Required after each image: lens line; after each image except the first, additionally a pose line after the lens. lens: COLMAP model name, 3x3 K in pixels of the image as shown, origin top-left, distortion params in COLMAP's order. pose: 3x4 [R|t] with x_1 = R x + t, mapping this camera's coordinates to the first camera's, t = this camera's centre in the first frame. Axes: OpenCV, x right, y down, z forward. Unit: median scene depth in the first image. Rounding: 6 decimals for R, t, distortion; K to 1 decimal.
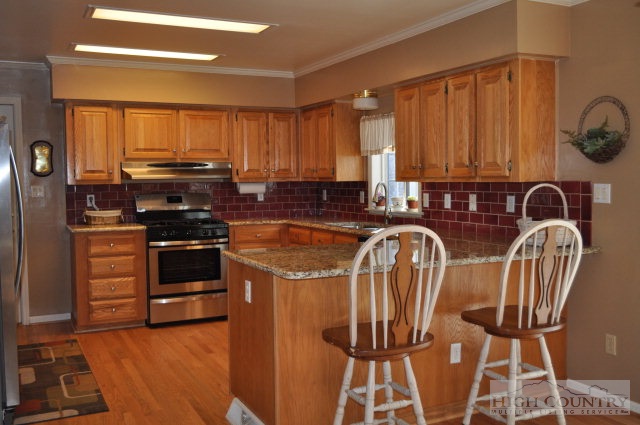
lens RADIAL K [[621.6, 0, 323.1], [0, 621.6, 210.8], [0, 0, 1]] dist [-0.034552, 0.000000]
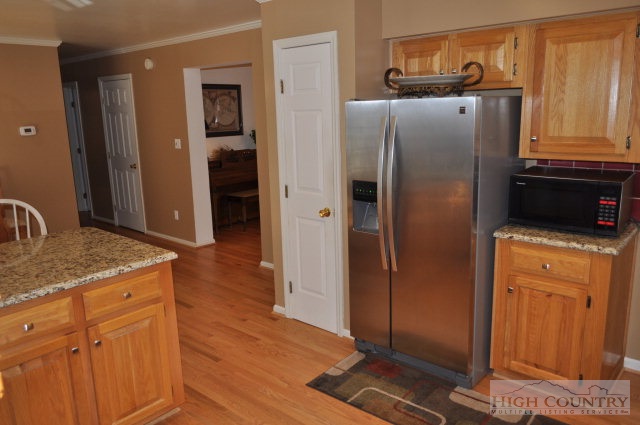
lens RADIAL K [[496.7, 0, 322.2], [0, 496.7, 211.3], [0, 0, 1]] dist [-0.010101, -0.005010]
pose [[-0.925871, 0.112779, -0.360615, -0.070922], [0.016355, 0.965483, 0.259954, -0.111271], [0.377485, 0.234786, -0.895757, 1.111510]]
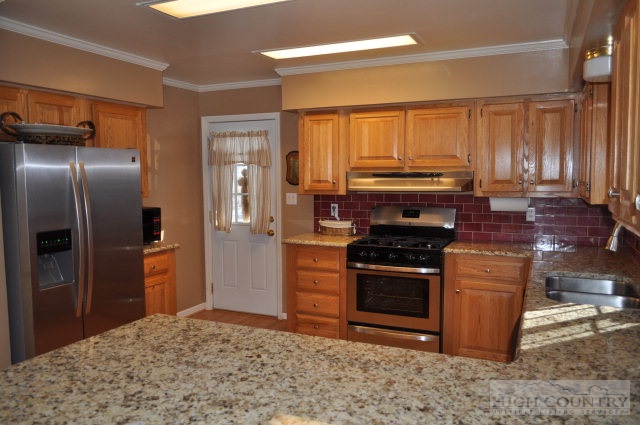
lens RADIAL K [[496.7, 0, 326.1], [0, 496.7, 212.1], [0, 0, 1]] dist [-0.010101, -0.005010]
pose [[0.636593, 0.065949, -0.768375, 0.249657], [-0.044458, 0.997818, 0.048809, -0.055582], [0.769918, 0.003089, 0.638136, 0.520081]]
